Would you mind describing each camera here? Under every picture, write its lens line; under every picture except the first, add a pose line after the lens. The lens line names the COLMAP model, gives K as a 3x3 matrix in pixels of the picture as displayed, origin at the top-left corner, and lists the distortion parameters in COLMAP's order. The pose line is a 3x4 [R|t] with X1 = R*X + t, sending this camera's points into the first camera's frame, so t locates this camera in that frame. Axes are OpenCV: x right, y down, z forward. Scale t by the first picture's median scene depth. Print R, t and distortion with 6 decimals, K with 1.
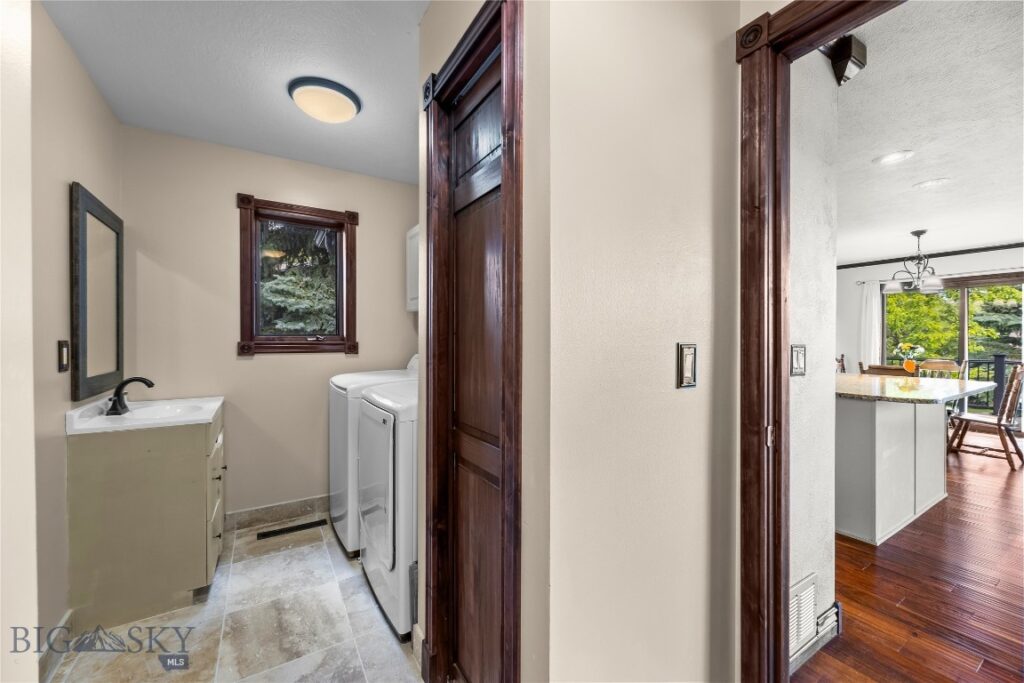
lens RADIAL K [[402.5, 0, 512.0], [0, 402.5, 341.5], [0, 0, 1]] dist [0.000771, 0.000069]
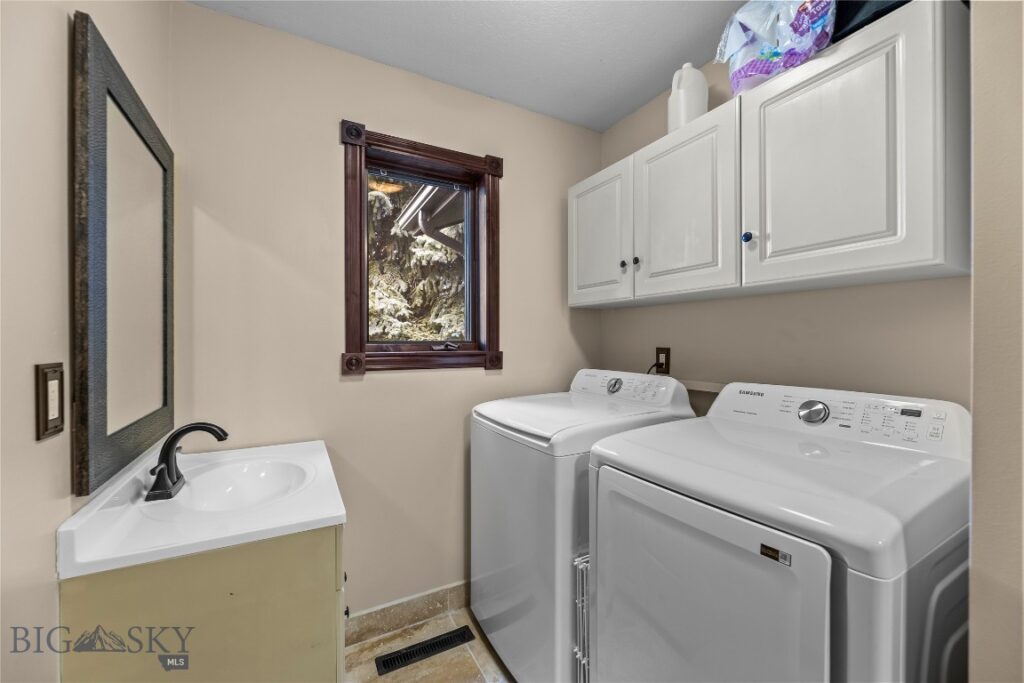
lens RADIAL K [[403.3, 0, 512.0], [0, 403.3, 341.5], [0, 0, 1]] dist [-0.001388, -0.000289]
pose [[0.998317, -0.005243, -0.057758, -0.384706], [0.004939, 0.999973, -0.005402, -0.013598], [0.057785, 0.005107, 0.998316, 0.387345]]
